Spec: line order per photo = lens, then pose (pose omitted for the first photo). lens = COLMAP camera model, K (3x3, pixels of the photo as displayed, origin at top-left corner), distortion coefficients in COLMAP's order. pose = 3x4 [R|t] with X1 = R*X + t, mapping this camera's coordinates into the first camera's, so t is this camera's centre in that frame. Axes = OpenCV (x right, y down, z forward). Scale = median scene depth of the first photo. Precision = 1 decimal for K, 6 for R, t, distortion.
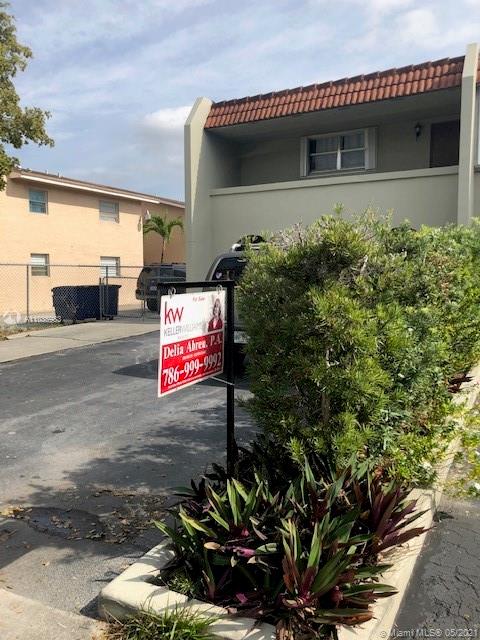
lens RADIAL K [[530.0, 0, 237.3], [0, 530.0, 316.5], [0, 0, 1]] dist [0.003909, 0.002154]
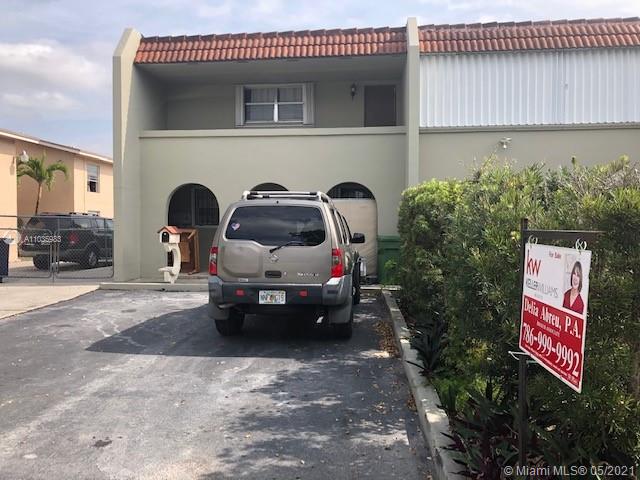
lens RADIAL K [[530.0, 0, 319.3], [0, 530.0, 238.1], [0, 0, 1]] dist [0.003909, 0.002154]
pose [[0.920476, -0.002191, 0.390793, -0.132115], [0.025106, 0.998250, -0.053538, -0.005149], [-0.389992, 0.059092, 0.918920, 0.080672]]
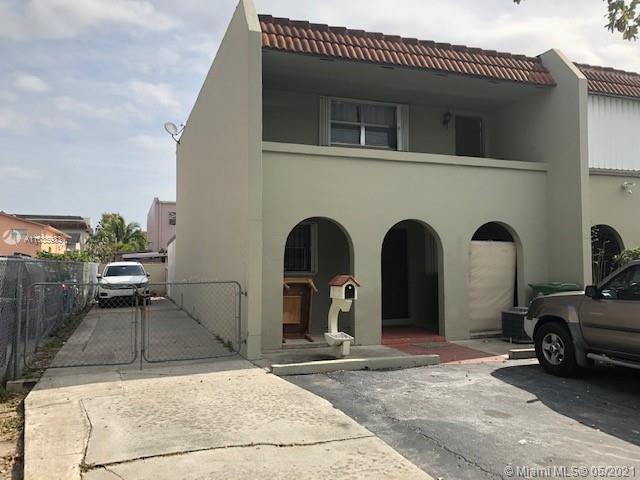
lens RADIAL K [[530.0, 0, 319.3], [0, 530.0, 237.5], [0, 0, 1]] dist [0.003909, 0.002154]
pose [[0.663951, 0.041278, 0.746636, -0.500389], [0.058891, 0.992488, -0.107239, -0.057468], [-0.745454, 0.115172, 0.656532, 0.583124]]
